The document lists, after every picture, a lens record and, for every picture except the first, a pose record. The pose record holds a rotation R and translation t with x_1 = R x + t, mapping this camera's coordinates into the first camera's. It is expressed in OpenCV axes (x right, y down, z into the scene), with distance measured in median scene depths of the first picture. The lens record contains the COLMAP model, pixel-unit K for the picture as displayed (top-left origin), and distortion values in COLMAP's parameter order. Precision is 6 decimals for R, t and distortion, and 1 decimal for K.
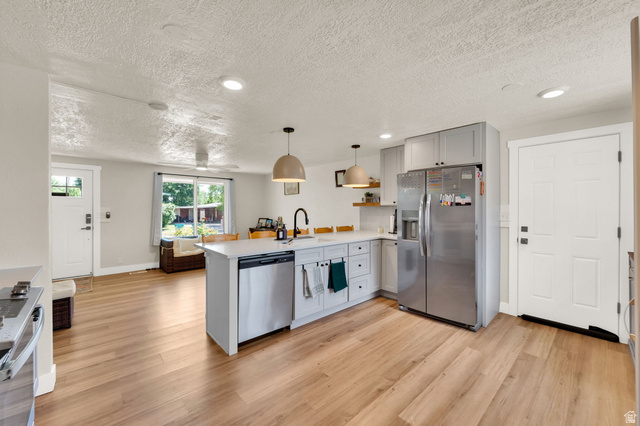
lens RADIAL K [[257.7, 0, 323.4], [0, 257.7, 206.6], [0, 0, 1]] dist [-0.003167, -0.000227]
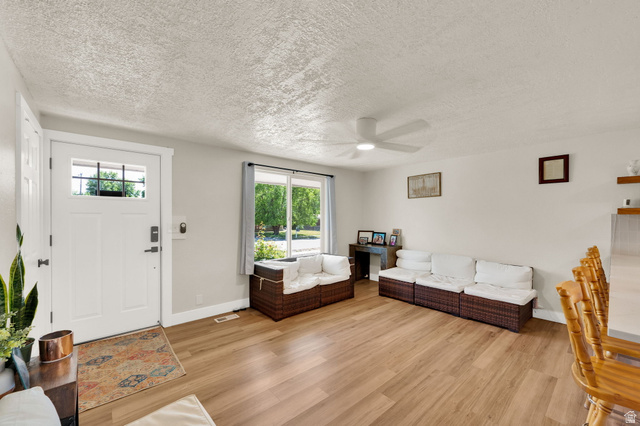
lens RADIAL K [[257.7, 0, 323.0], [0, 257.7, 218.4], [0, 0, 1]] dist [-0.003167, -0.000227]
pose [[0.999961, 0.000735, -0.008782, -0.480284], [-0.000638, 0.999940, 0.010932, 0.002923], [0.008789, -0.010926, 0.999902, 0.370181]]
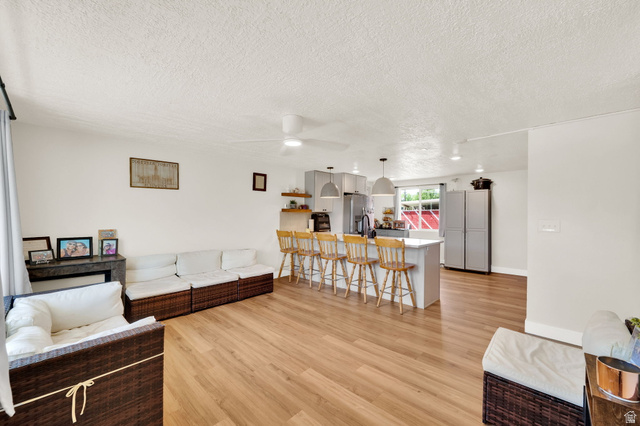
lens RADIAL K [[257.7, 0, 326.0], [0, 257.7, 215.8], [0, 0, 1]] dist [-0.003167, -0.000227]
pose [[-0.088224, -0.005319, 0.996086, -0.892378], [-0.010862, 0.999931, 0.004377, 0.008306], [-0.996041, -0.010433, -0.088275, 0.832709]]
